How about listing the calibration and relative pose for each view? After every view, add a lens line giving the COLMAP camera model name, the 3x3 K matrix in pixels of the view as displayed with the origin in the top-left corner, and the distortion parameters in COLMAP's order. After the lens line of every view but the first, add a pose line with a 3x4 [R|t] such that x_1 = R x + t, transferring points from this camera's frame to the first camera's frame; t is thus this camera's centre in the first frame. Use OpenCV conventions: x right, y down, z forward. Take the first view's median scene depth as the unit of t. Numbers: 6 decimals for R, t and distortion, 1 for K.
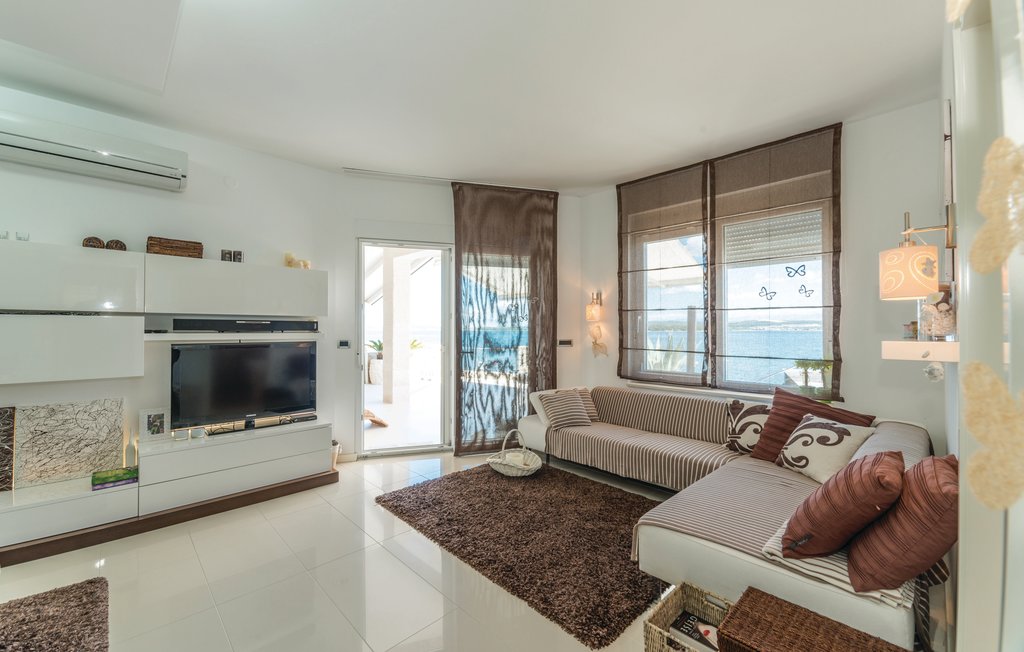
lens RADIAL K [[411.8, 0, 512.0], [0, 411.8, 326.0], [0, 0, 1]] dist [-0.005624, -0.000545]
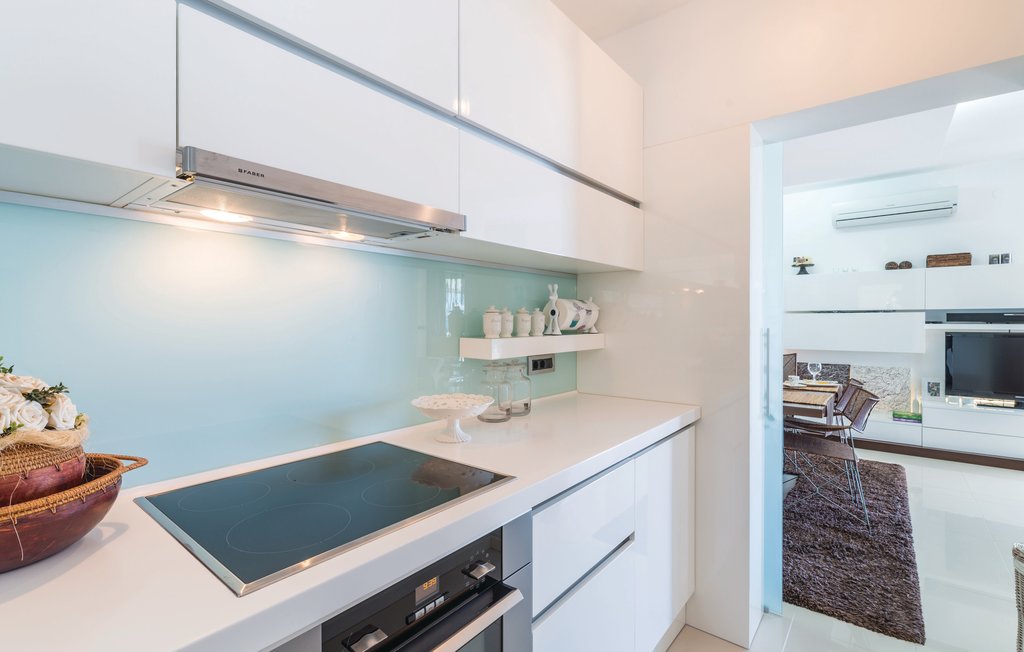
lens RADIAL K [[458.6, 0, 512.0], [0, 458.6, 326.0], [0, 0, 1]] dist [0.002834, -0.000167]
pose [[0.122891, 0.001251, -0.992419, 0.507885], [0.007191, 0.999972, 0.002151, 0.011318], [0.992394, -0.007401, 0.122879, -0.616769]]
